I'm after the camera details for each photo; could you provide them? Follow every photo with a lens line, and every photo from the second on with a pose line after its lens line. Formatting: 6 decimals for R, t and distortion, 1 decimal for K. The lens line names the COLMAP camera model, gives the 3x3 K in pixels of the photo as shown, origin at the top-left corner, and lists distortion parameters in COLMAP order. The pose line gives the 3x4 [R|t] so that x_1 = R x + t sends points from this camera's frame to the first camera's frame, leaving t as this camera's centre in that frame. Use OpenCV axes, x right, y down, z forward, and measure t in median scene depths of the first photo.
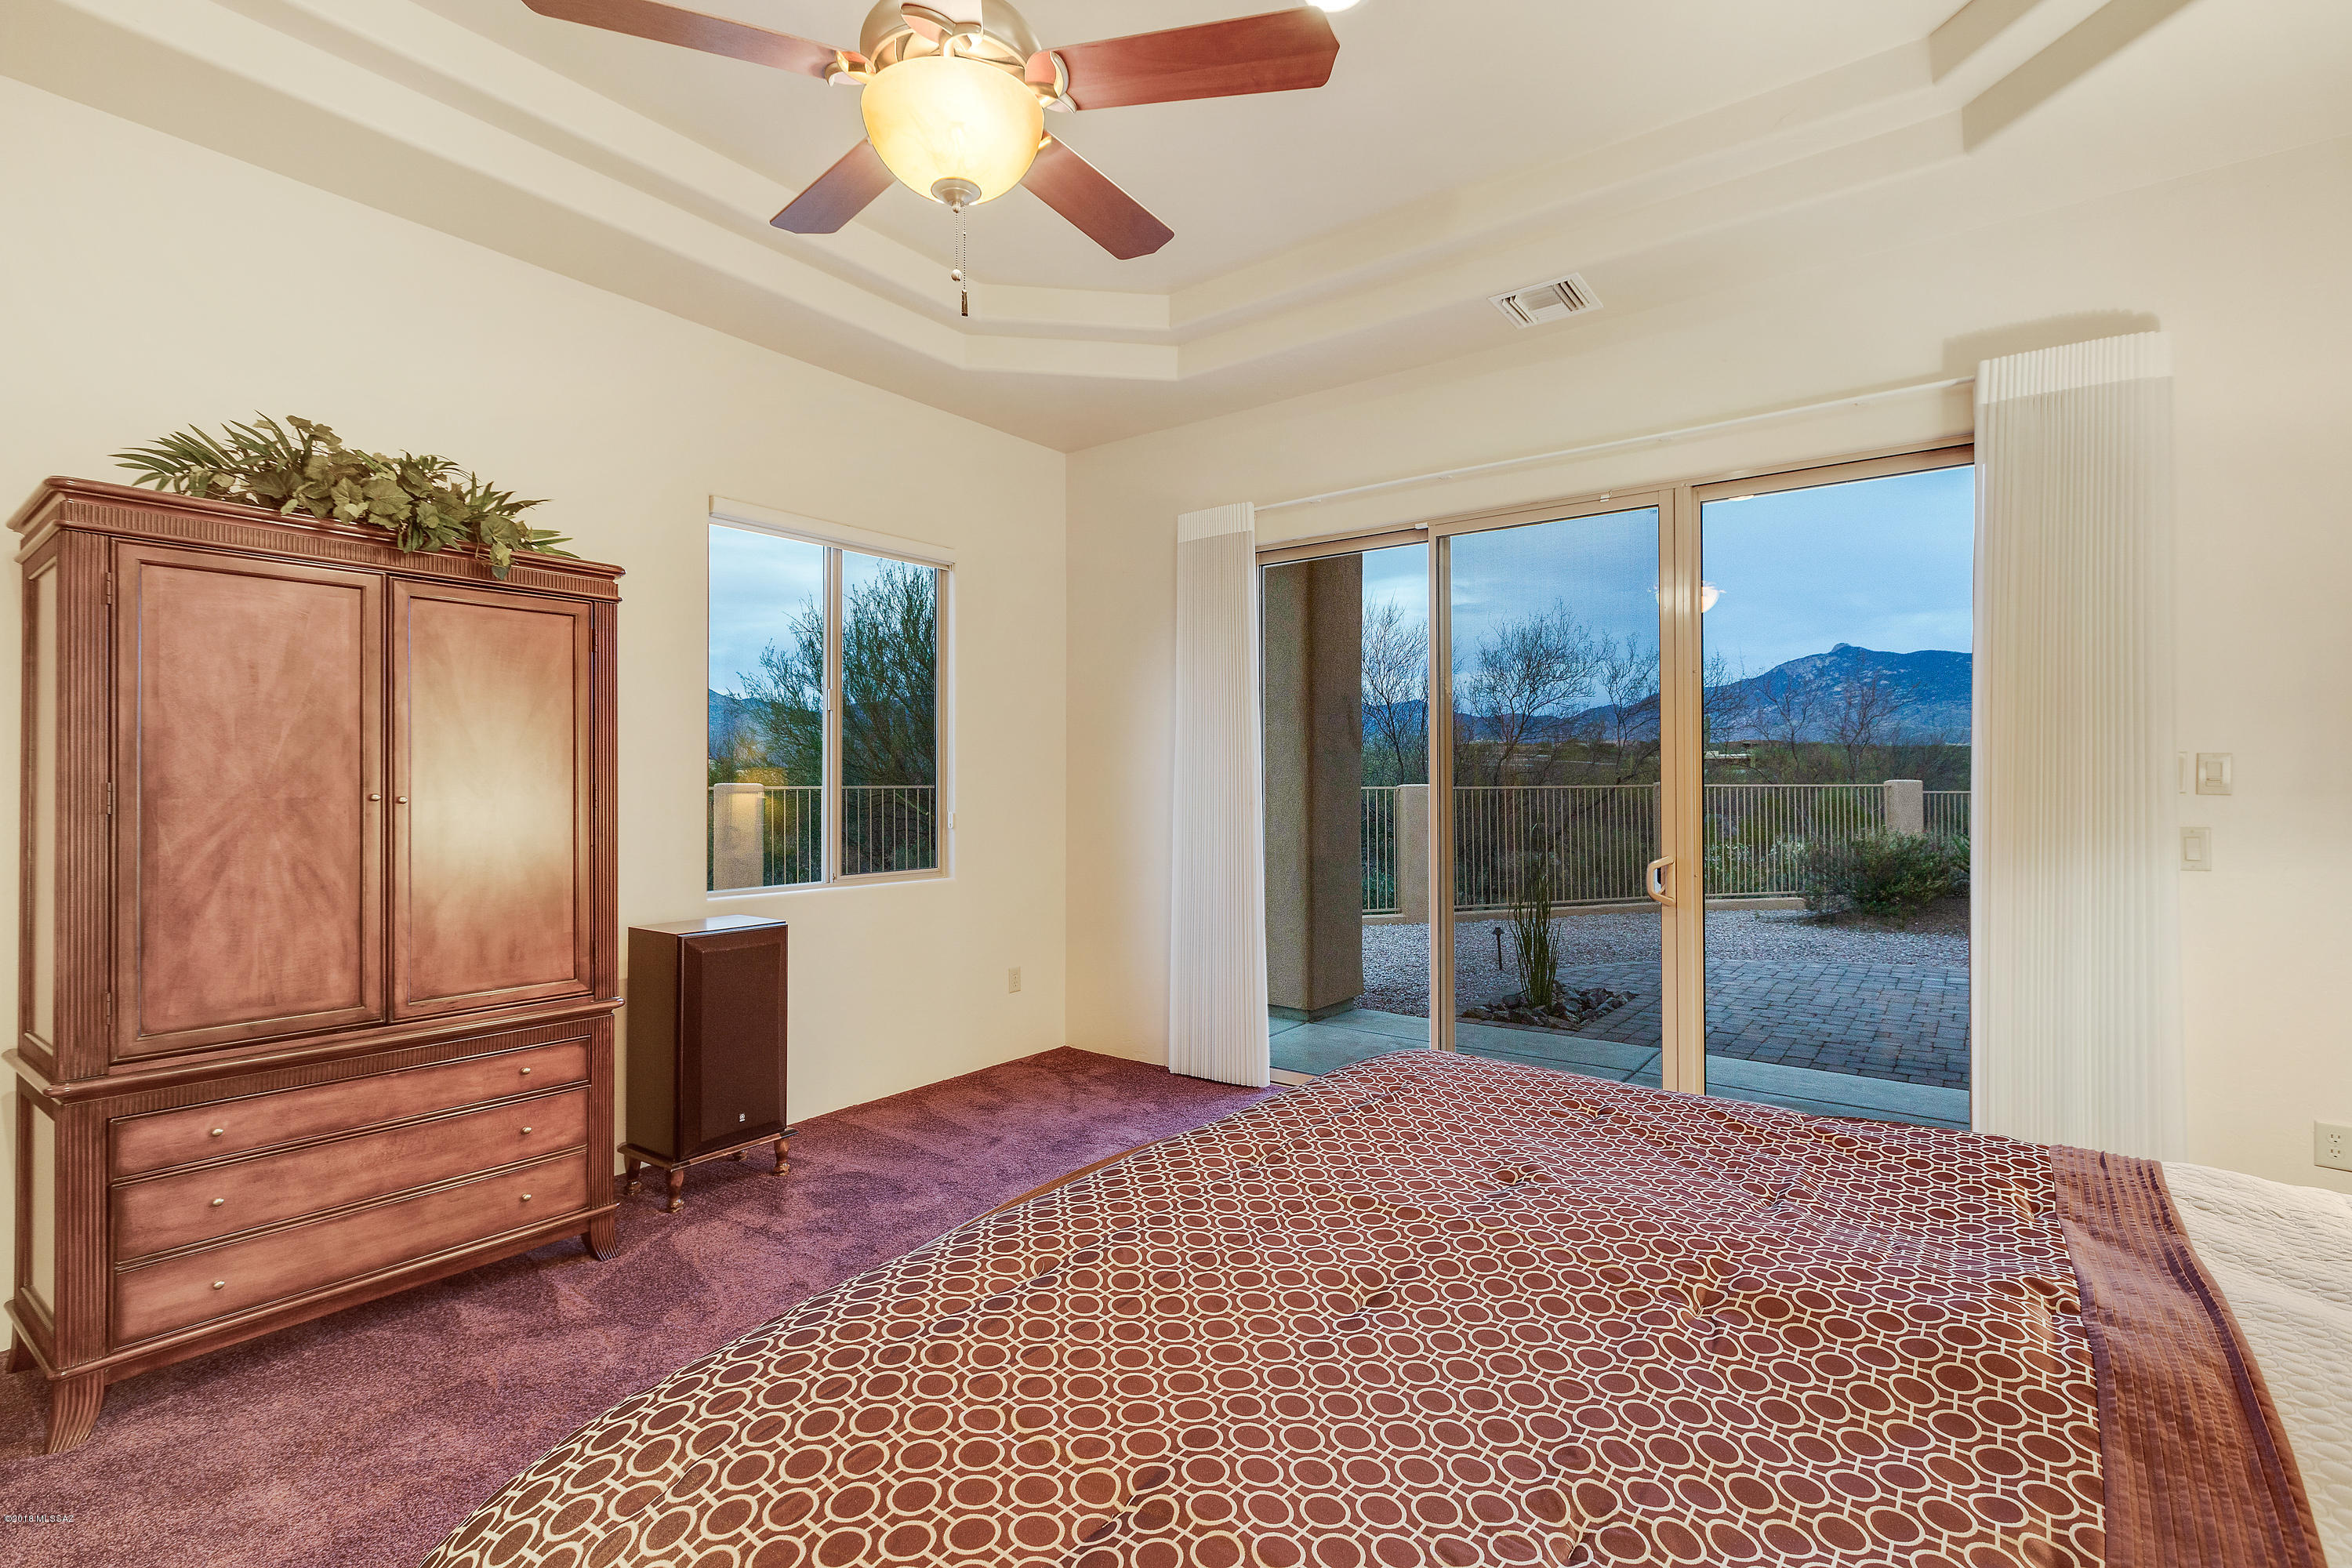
lens RADIAL K [[1100.2, 0, 1176.0], [0, 1100.2, 784.0], [0, 0, 1]] dist [0.000773, -0.000106]
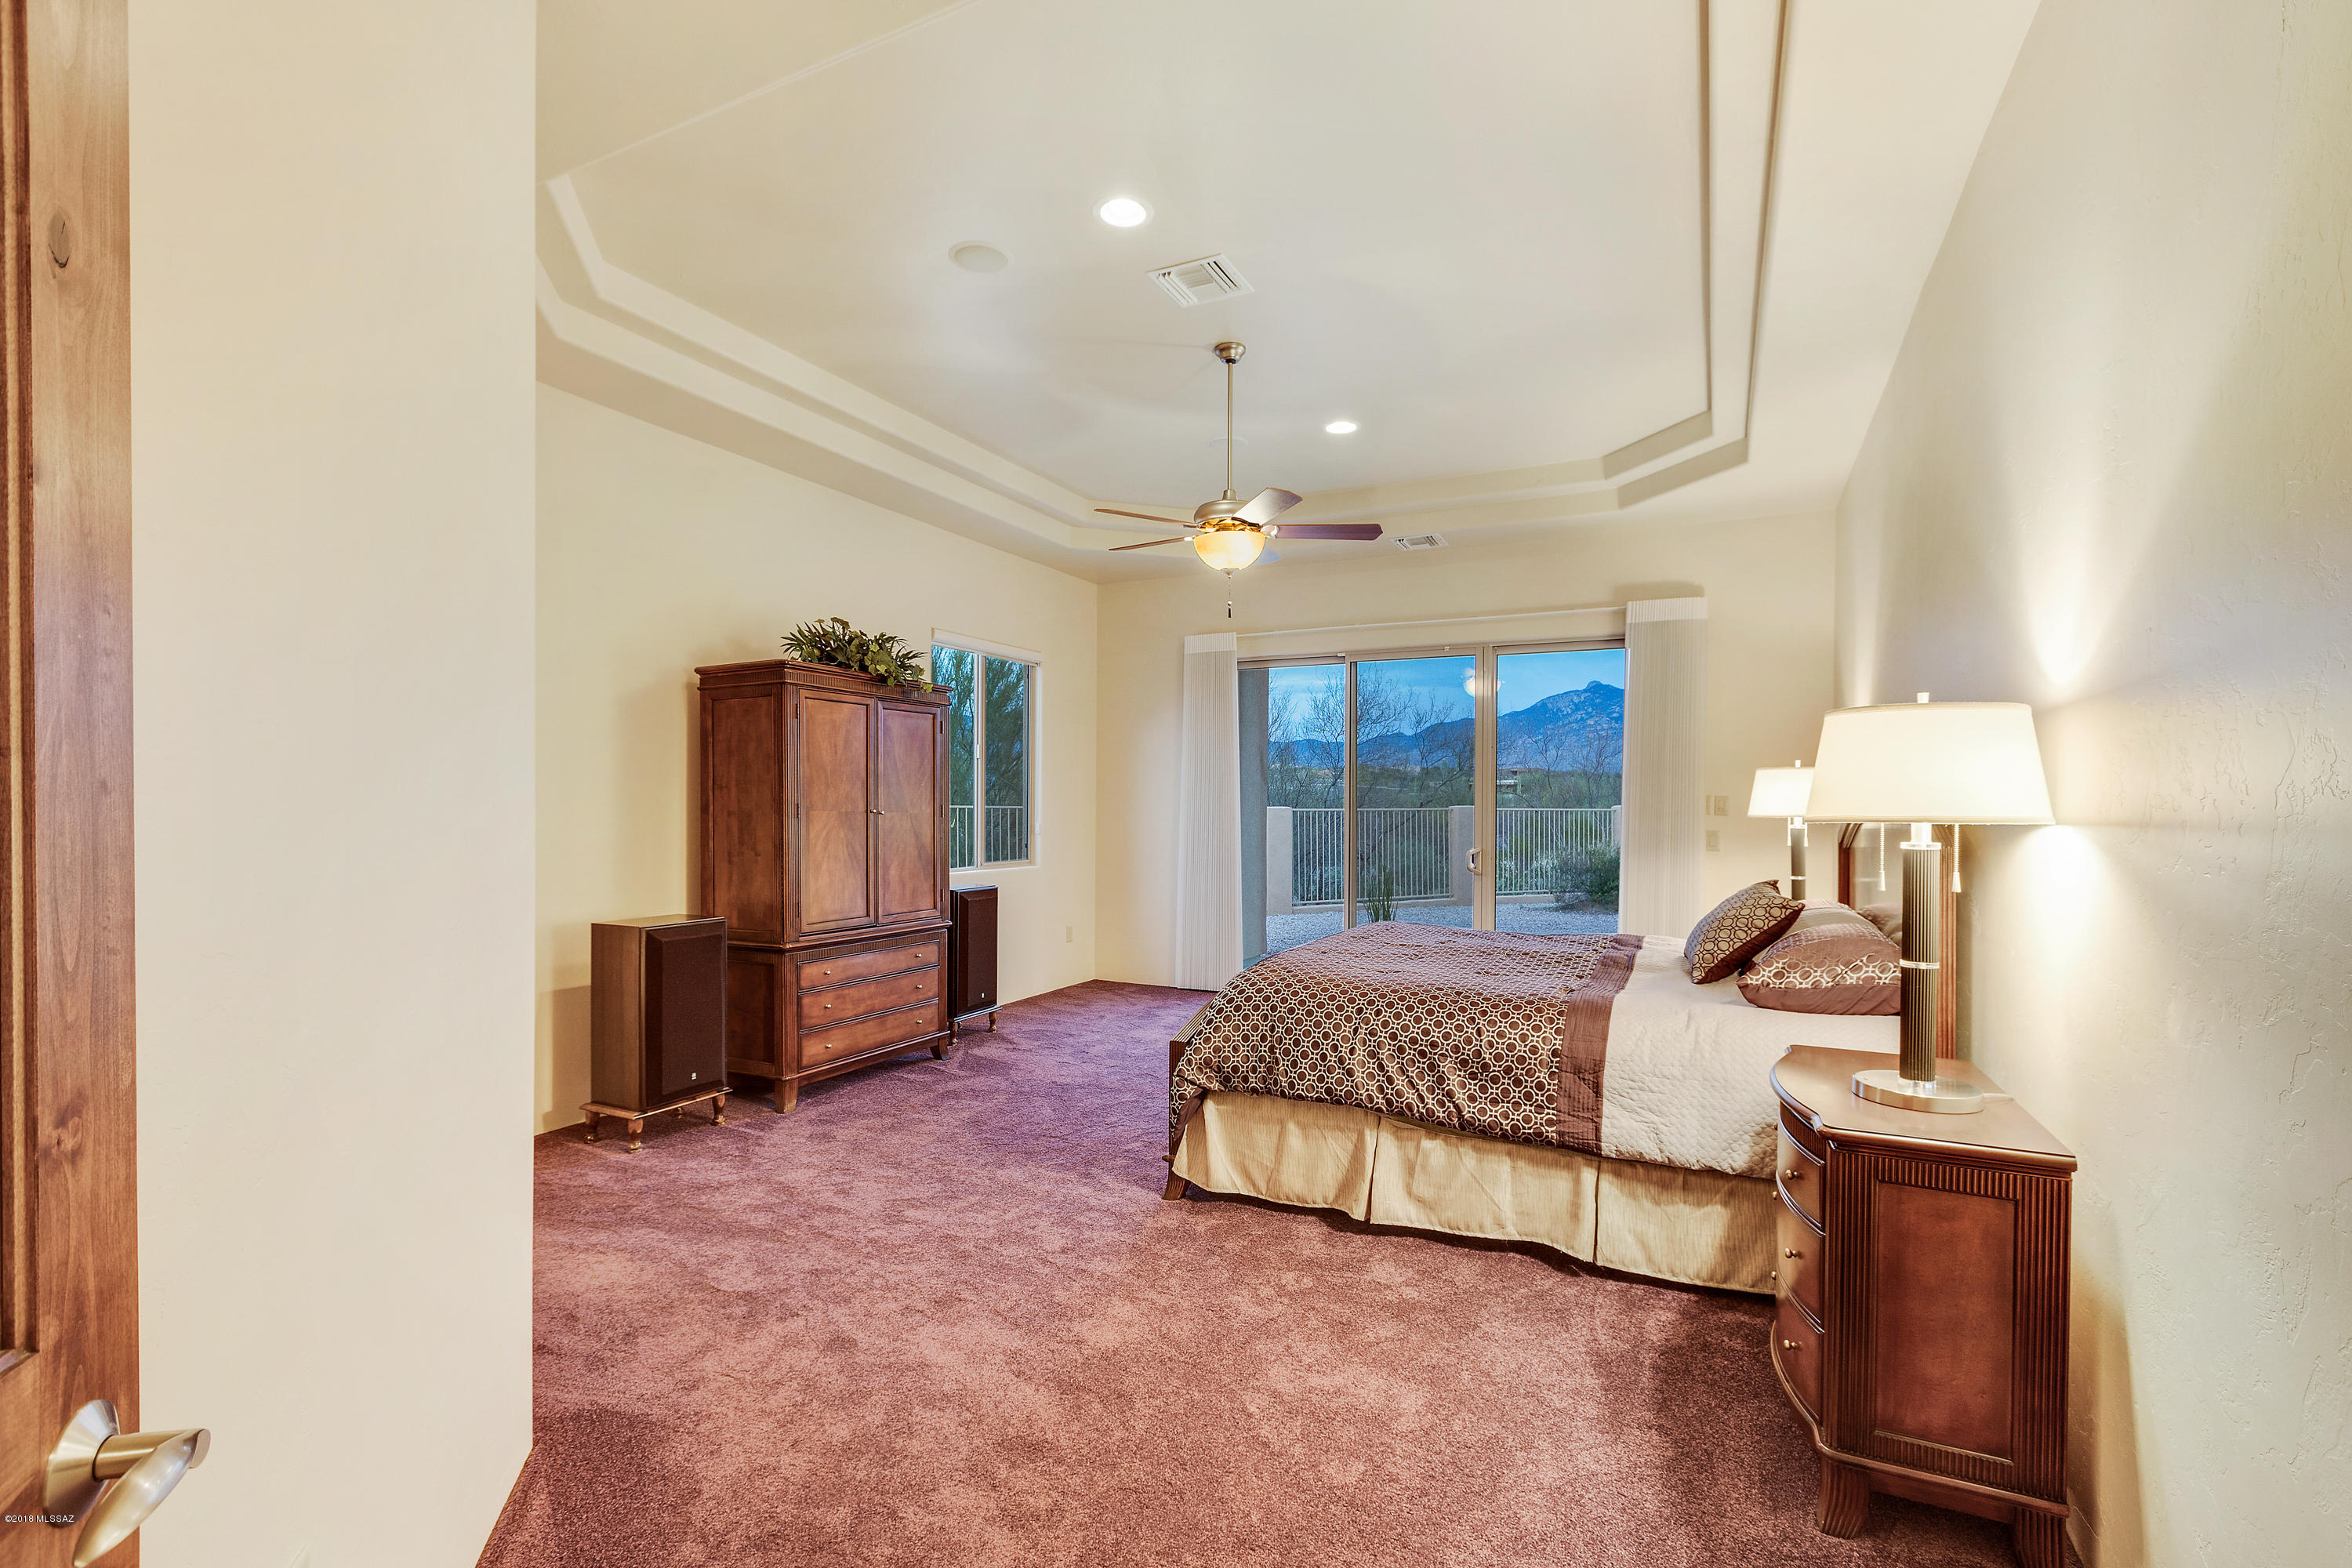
lens RADIAL K [[1061.5, 0, 1174.1], [0, 1061.5, 825.2], [0, 0, 1]] dist [0.000414, -0.000045]
pose [[0.985719, 0.003099, 0.168369, -0.466992], [-0.006188, 0.999822, 0.017826, 0.000351], [-0.168283, -0.018613, 0.985563, -0.875235]]
